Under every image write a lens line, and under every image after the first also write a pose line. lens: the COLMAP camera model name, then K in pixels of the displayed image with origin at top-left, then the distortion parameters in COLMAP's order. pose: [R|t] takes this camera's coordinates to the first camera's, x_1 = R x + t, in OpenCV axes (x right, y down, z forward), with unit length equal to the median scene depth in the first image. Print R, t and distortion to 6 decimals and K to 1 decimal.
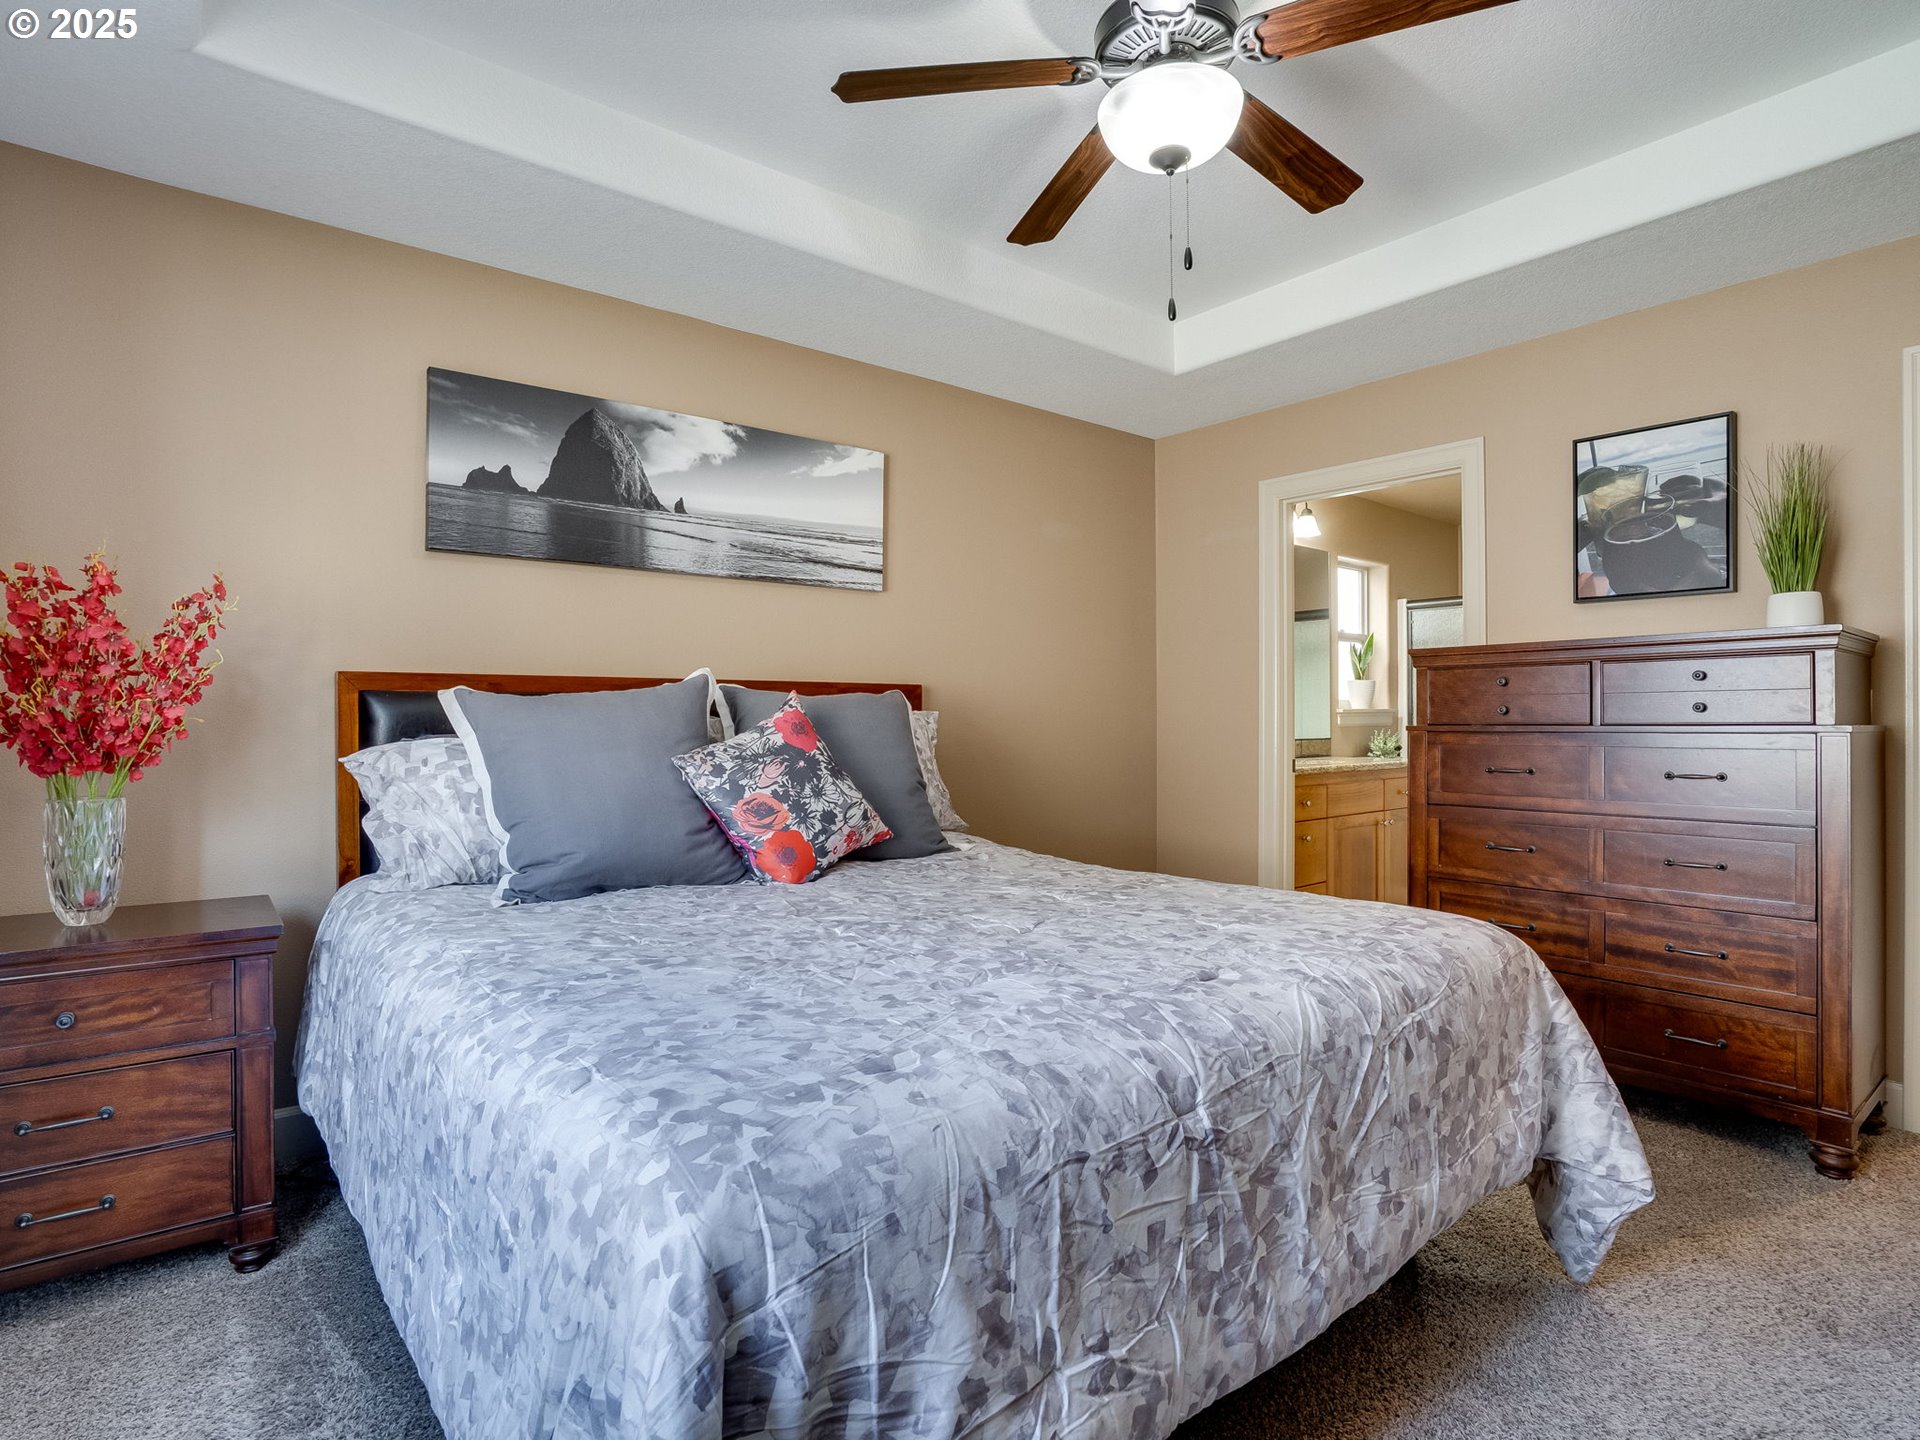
lens RADIAL K [[1021.9, 0, 957.4], [0, 1021.9, 717.4], [0, 0, 1]] dist [-0.032505, 0.008563]
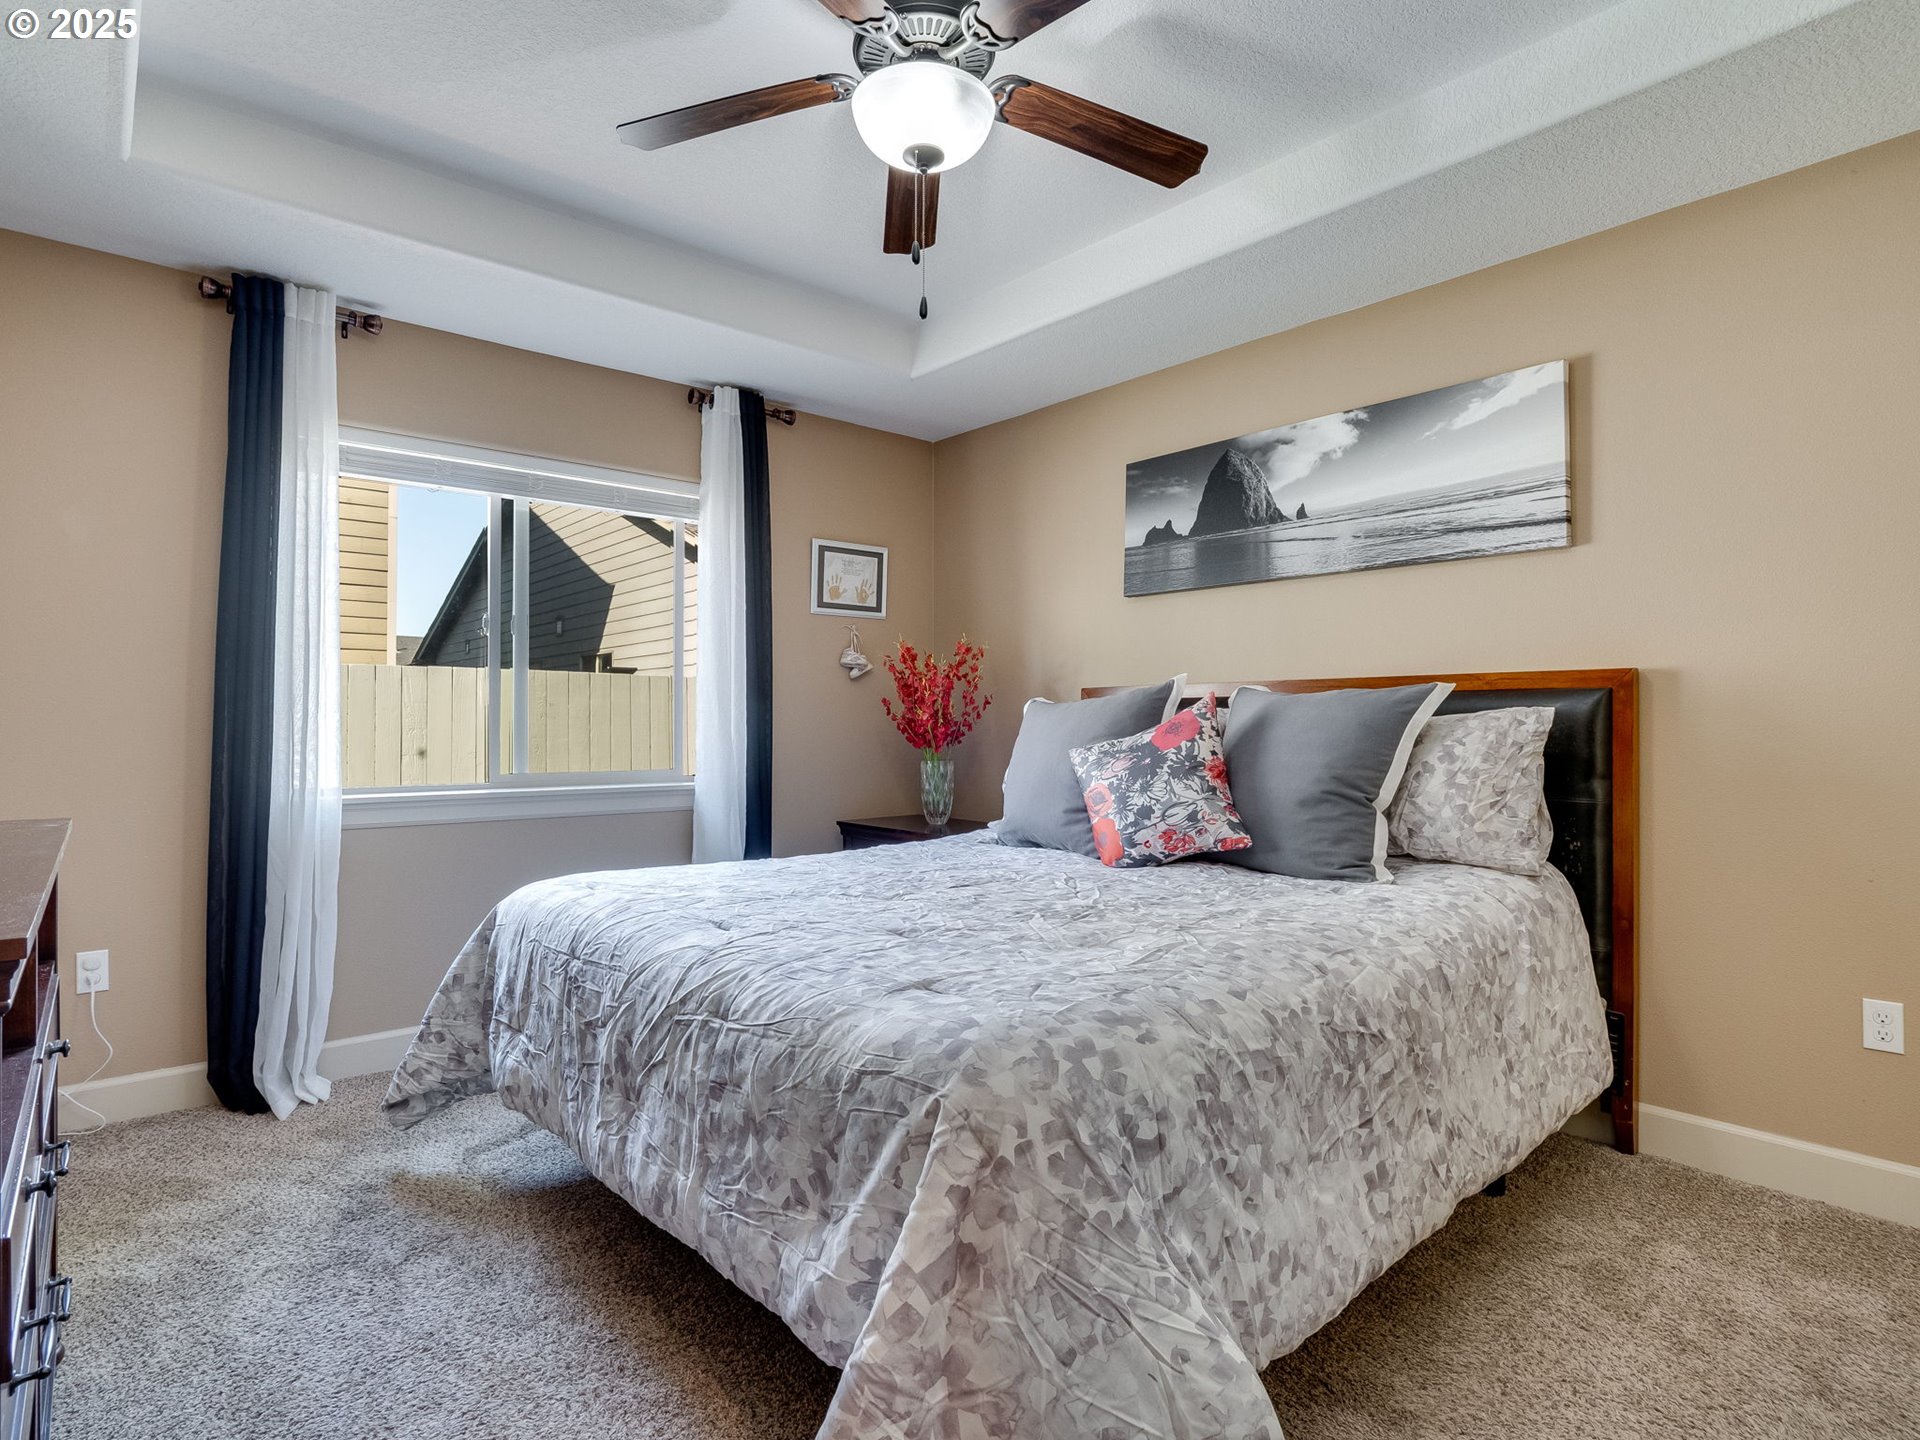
lens RADIAL K [[1021.9, 0, 958.6], [0, 1021.9, 717.6], [0, 0, 1]] dist [-0.032505, 0.008563]
pose [[0.041259, -0.000724, -0.999148, 0.717273], [0.003635, 0.999993, -0.000574, -0.000374], [0.999142, -0.003608, 0.041261, 0.591676]]
